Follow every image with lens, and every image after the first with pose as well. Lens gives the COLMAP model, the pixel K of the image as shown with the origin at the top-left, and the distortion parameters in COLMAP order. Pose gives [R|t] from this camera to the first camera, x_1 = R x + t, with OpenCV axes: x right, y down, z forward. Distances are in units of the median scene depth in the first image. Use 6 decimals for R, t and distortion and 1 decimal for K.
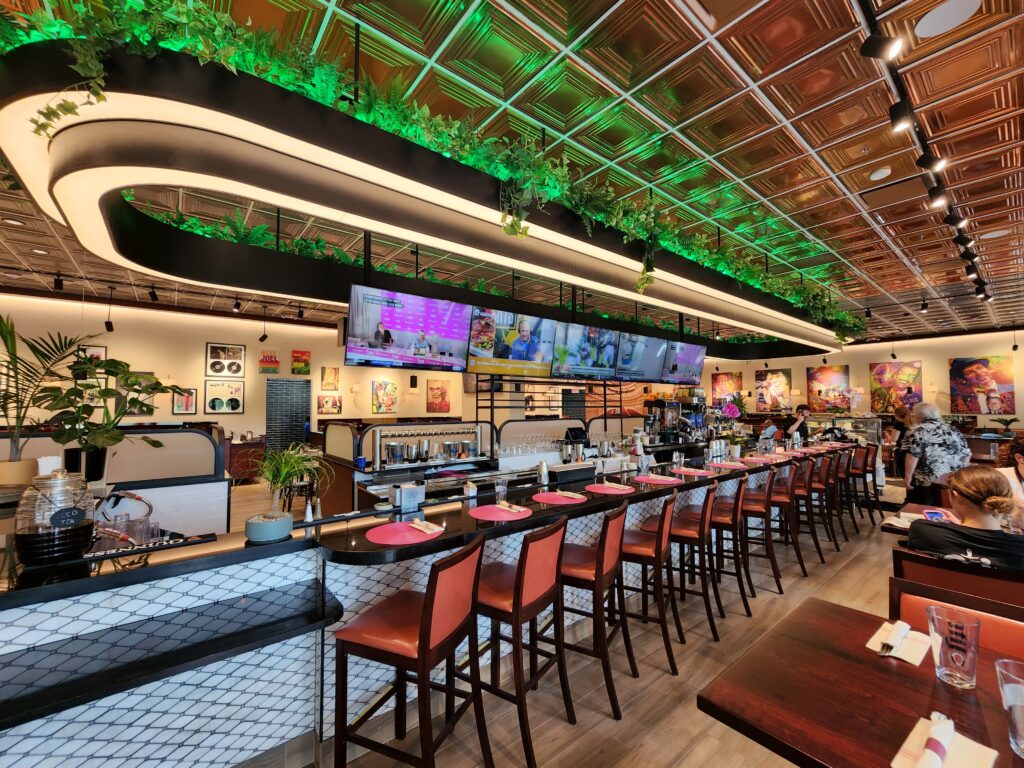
lens RADIAL K [[419.2, 0, 512.0], [0, 419.2, 384.0], [0, 0, 1]] dist [-0.001131, -0.000450]
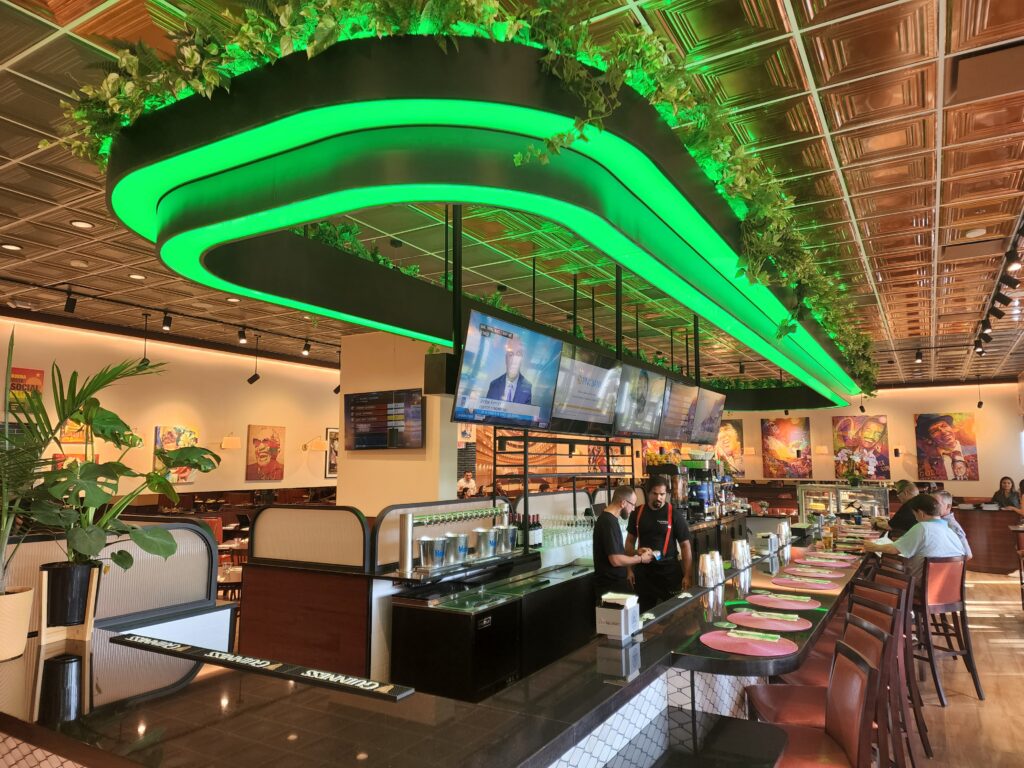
lens RADIAL K [[686.2, 0, 512.0], [0, 686.2, 384.0], [0, 0, 1]] dist [0.073672, -0.056563]
pose [[0.936663, 0.041727, 0.347739, -0.209773], [-0.019158, 0.997495, -0.068090, -0.009656], [-0.349709, 0.057116, 0.935116, -0.035077]]
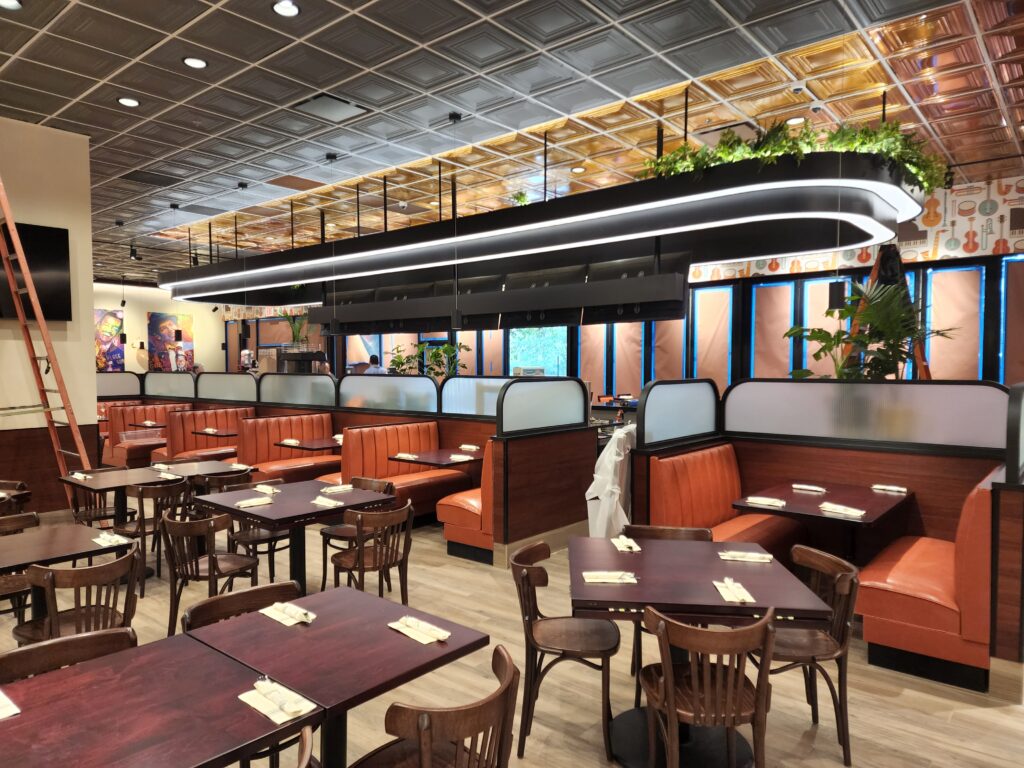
lens RADIAL K [[682.9, 0, 508.7], [0, 682.9, 375.9], [0, 0, 1]] dist [0.076335, -0.058405]
pose [[-0.201057, -0.012613, 0.979498, -0.609411], [-0.045174, 0.998973, 0.003591, 0.039383], [-0.978537, -0.043526, -0.201420, 0.543623]]
